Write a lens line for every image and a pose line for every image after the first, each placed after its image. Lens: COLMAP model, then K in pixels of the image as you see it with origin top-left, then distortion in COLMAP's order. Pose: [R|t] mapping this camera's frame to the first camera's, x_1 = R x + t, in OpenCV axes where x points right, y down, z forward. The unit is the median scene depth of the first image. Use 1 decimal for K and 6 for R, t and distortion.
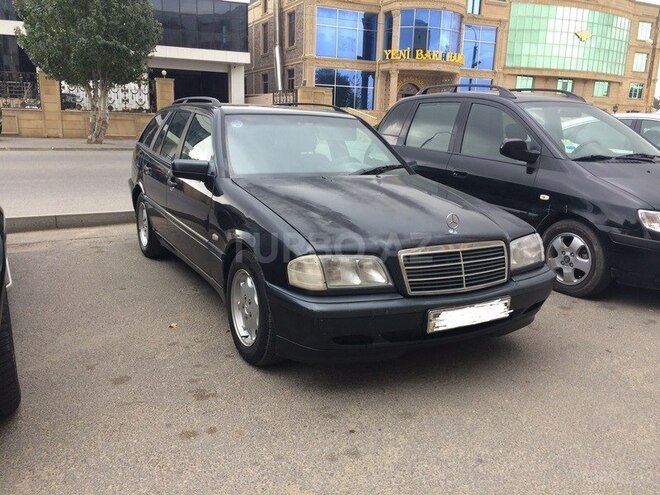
lens RADIAL K [[559.0, 0, 333.4], [0, 559.0, 246.7], [0, 0, 1]] dist [0.051924, -0.003930]
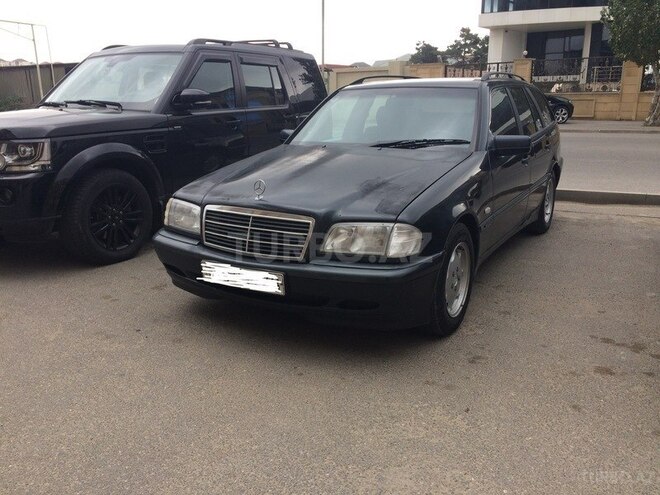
lens RADIAL K [[560.4, 0, 330.0], [0, 560.4, 247.5], [0, 0, 1]] dist [0.009105, 0.002469]
pose [[0.515658, 0.192909, -0.834795, 0.123754], [-0.167902, 0.978184, 0.122330, -0.009062], [0.840182, 0.077083, 0.536799, 0.061664]]
